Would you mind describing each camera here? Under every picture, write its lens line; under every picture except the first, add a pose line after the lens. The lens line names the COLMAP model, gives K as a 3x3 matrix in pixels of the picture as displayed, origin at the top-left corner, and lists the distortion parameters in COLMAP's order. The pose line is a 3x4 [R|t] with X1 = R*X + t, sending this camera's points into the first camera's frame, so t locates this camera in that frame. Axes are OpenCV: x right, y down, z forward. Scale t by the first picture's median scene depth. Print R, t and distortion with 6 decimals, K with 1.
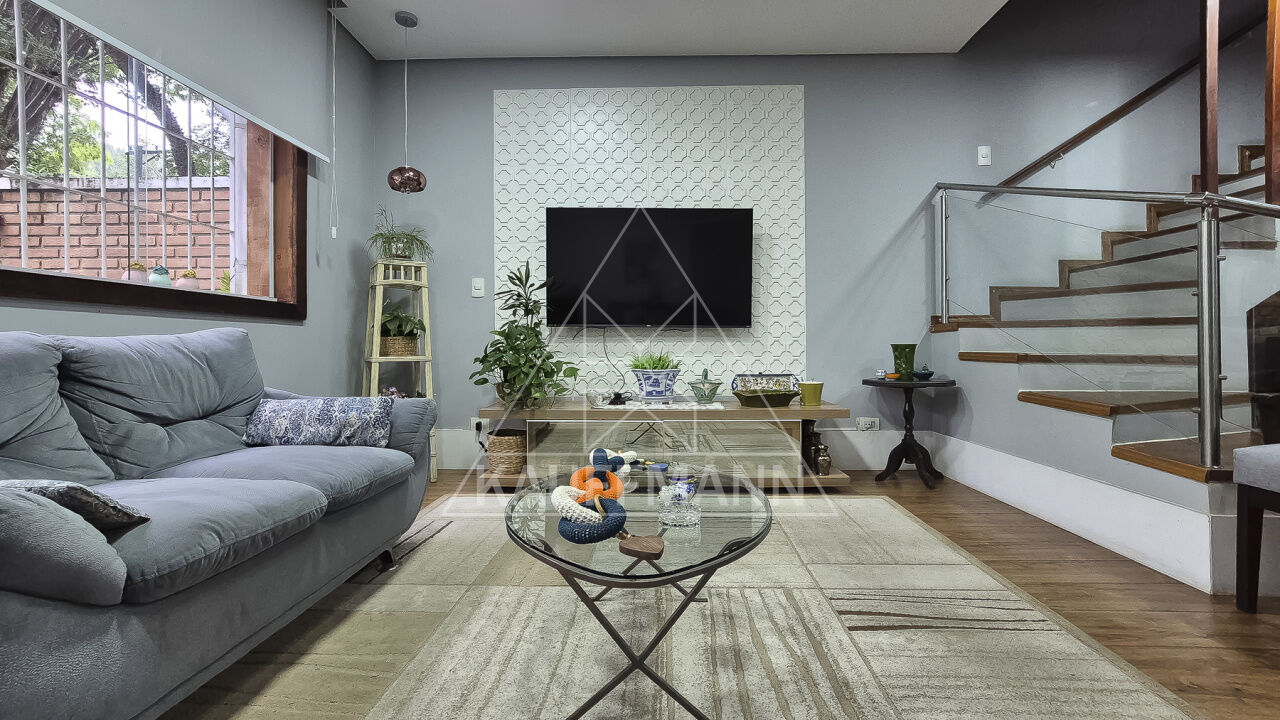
lens RADIAL K [[577.8, 0, 703.2], [0, 577.8, 332.1], [0, 0, 1]] dist [-0.018902, 0.004487]
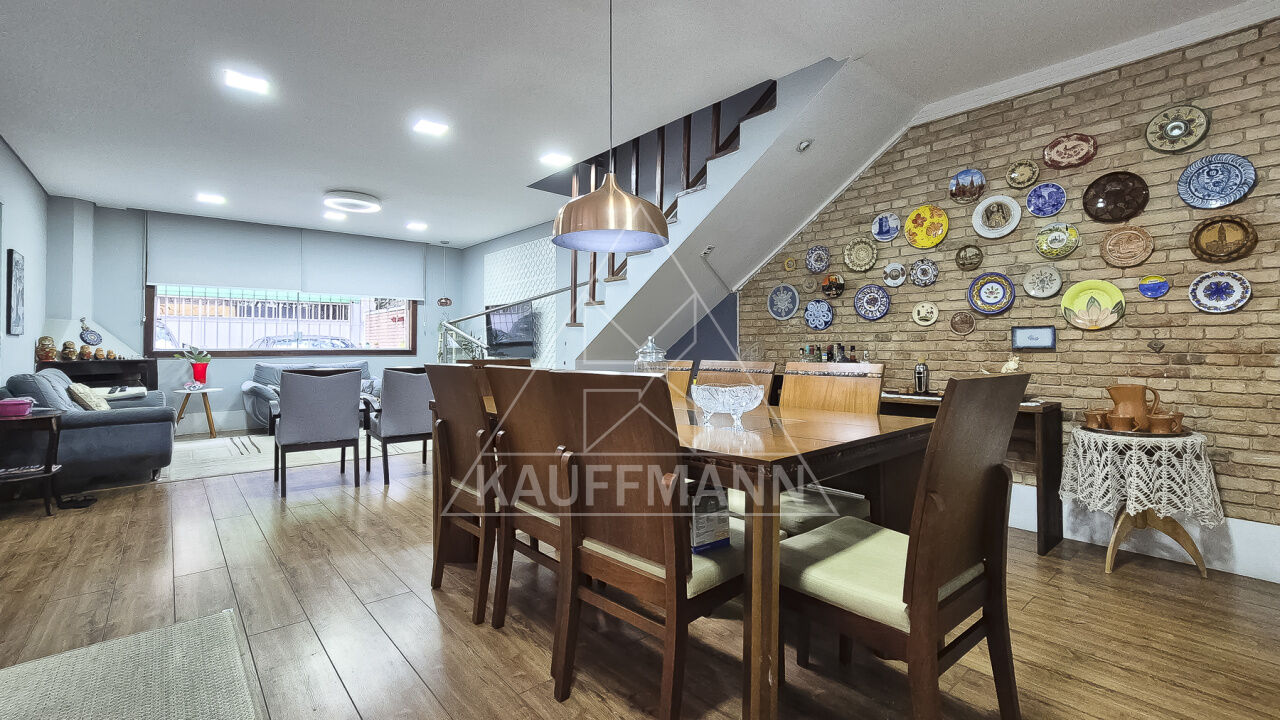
lens RADIAL K [[532.1, 0, 638.4], [0, 532.1, 340.0], [0, 0, 1]] dist [-0.024103, 0.003725]
pose [[0.679115, -0.005609, -0.734011, 1.887252], [0.013417, 0.999899, 0.004772, -0.084135], [0.733909, -0.013089, 0.679121, -0.034203]]
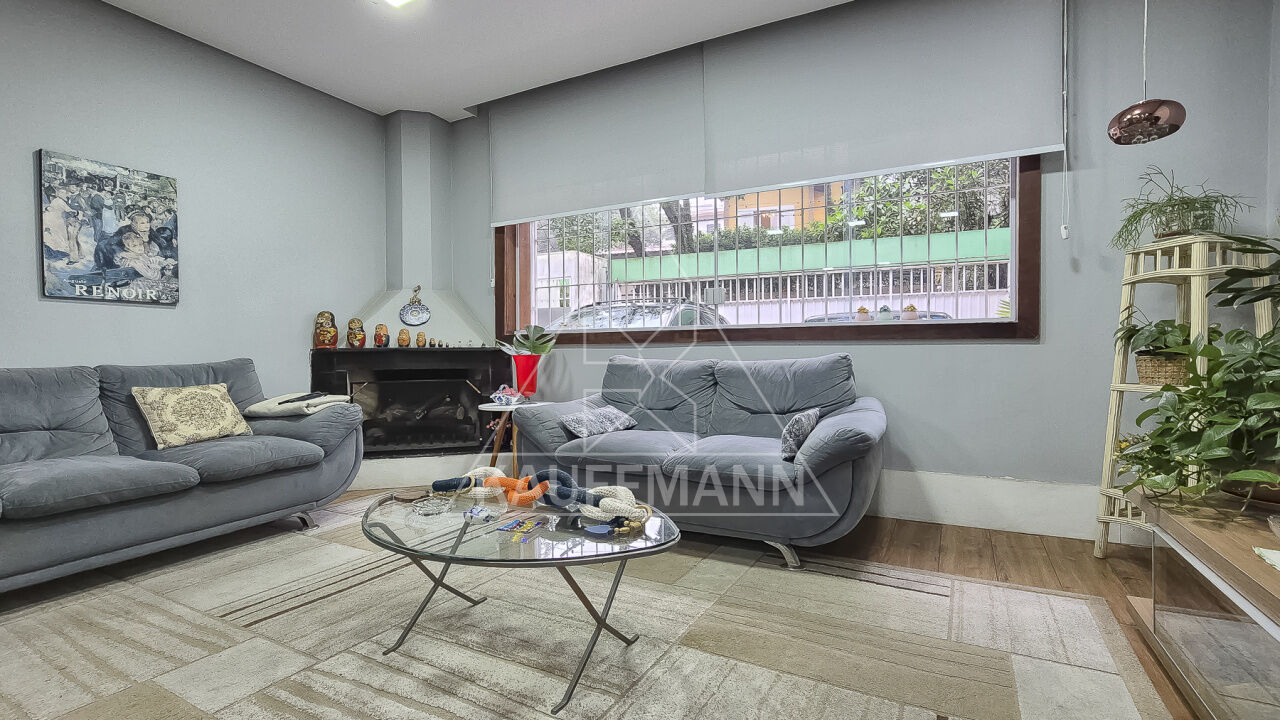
lens RADIAL K [[532.1, 0, 656.5], [0, 532.1, 361.2], [0, 0, 1]] dist [-0.024103, 0.003725]
pose [[-0.476111, 0.025156, -0.879025, 0.288783], [0.028854, 0.999499, 0.012975, -0.010678], [0.878912, -0.019186, -0.476598, 0.754887]]
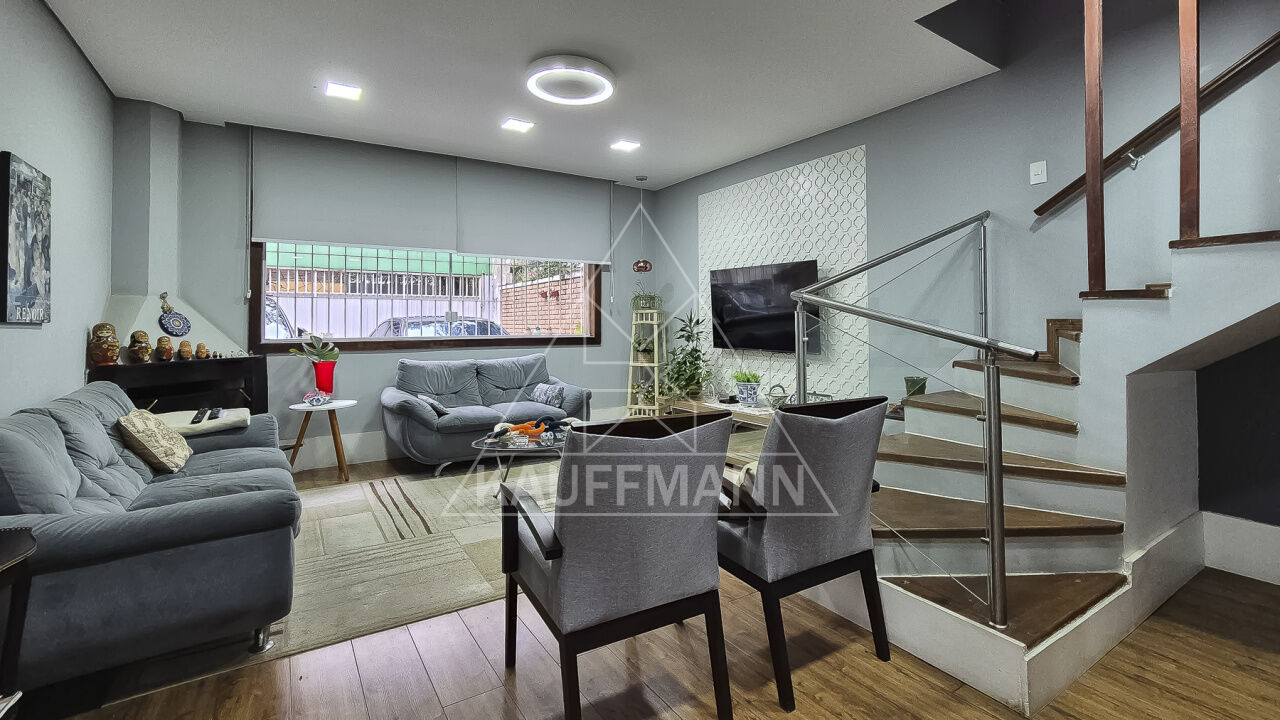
lens RADIAL K [[577.8, 0, 616.4], [0, 577.8, 313.2], [0, 0, 1]] dist [-0.018902, 0.004487]
pose [[0.519207, -0.015755, -0.854503, 0.974998], [0.018970, 0.999796, -0.006907, -0.103023], [0.854438, -0.012624, 0.519400, -0.026404]]
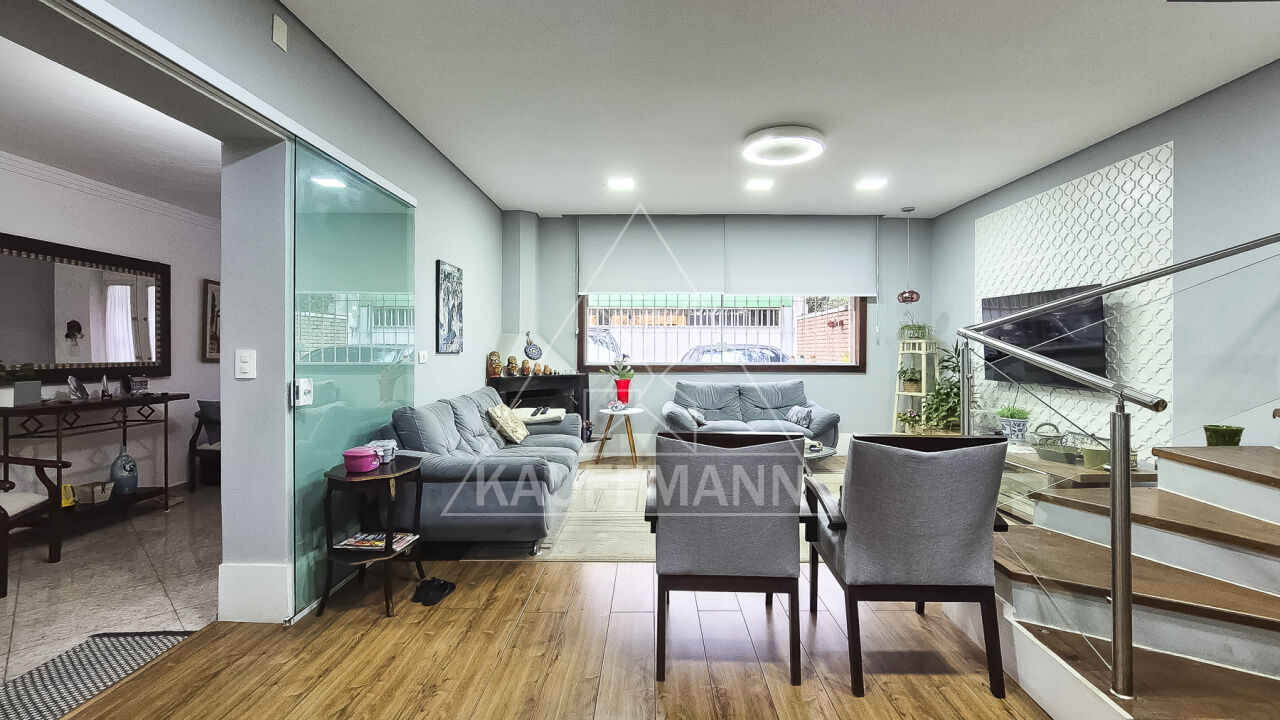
lens RADIAL K [[532.1, 0, 631.2], [0, 532.1, 346.3], [0, 0, 1]] dist [-0.024103, 0.003725]
pose [[-0.025702, -0.001436, -0.999669, 1.159654], [0.015934, 0.999871, -0.001846, -0.114121], [0.999543, -0.015976, -0.025676, 0.147155]]
